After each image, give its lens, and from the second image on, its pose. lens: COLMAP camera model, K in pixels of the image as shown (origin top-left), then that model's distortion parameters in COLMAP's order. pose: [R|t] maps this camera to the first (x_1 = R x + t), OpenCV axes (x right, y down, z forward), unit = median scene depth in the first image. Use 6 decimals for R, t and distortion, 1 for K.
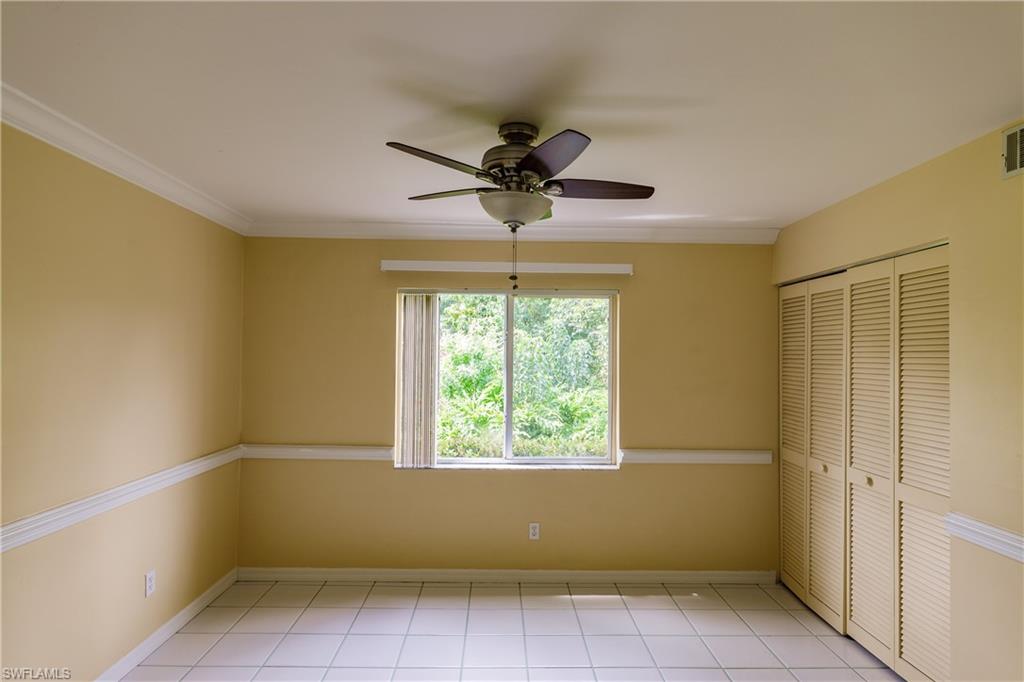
lens RADIAL K [[556.3, 0, 510.1], [0, 556.3, 346.6], [0, 0, 1]] dist [0.003721, -0.000337]
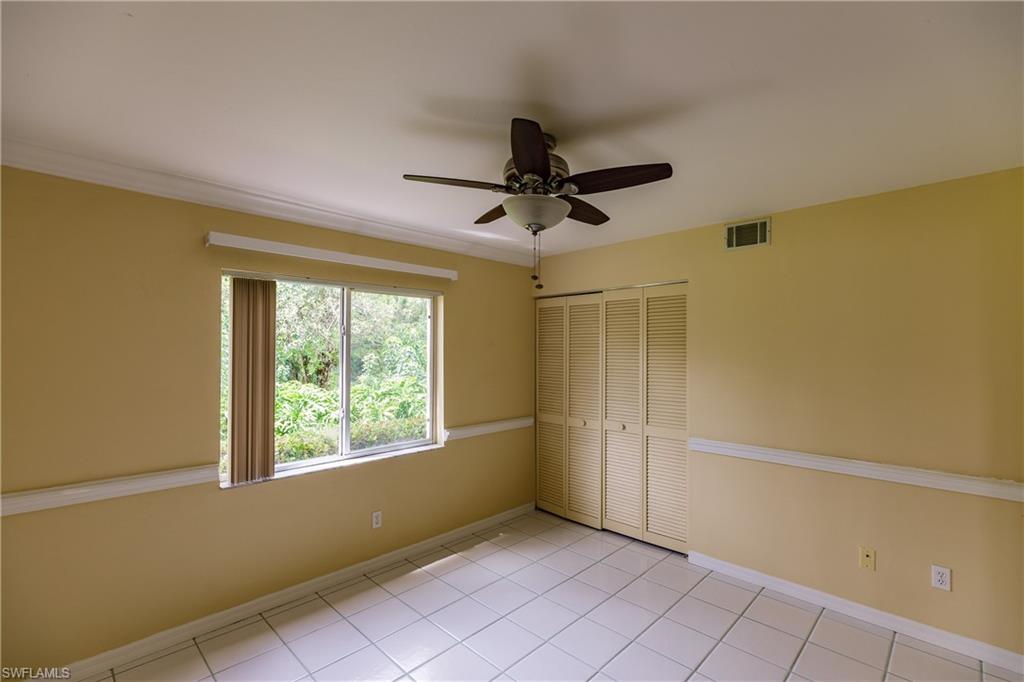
lens RADIAL K [[455.1, 0, 511.7], [0, 455.1, 345.4], [0, 0, 1]] dist [0.005207, 0.000330]
pose [[0.717779, -0.003073, 0.696264, -0.391848], [-0.004418, 0.999950, 0.008968, 0.000032], [-0.696257, -0.009513, 0.717730, 0.240095]]
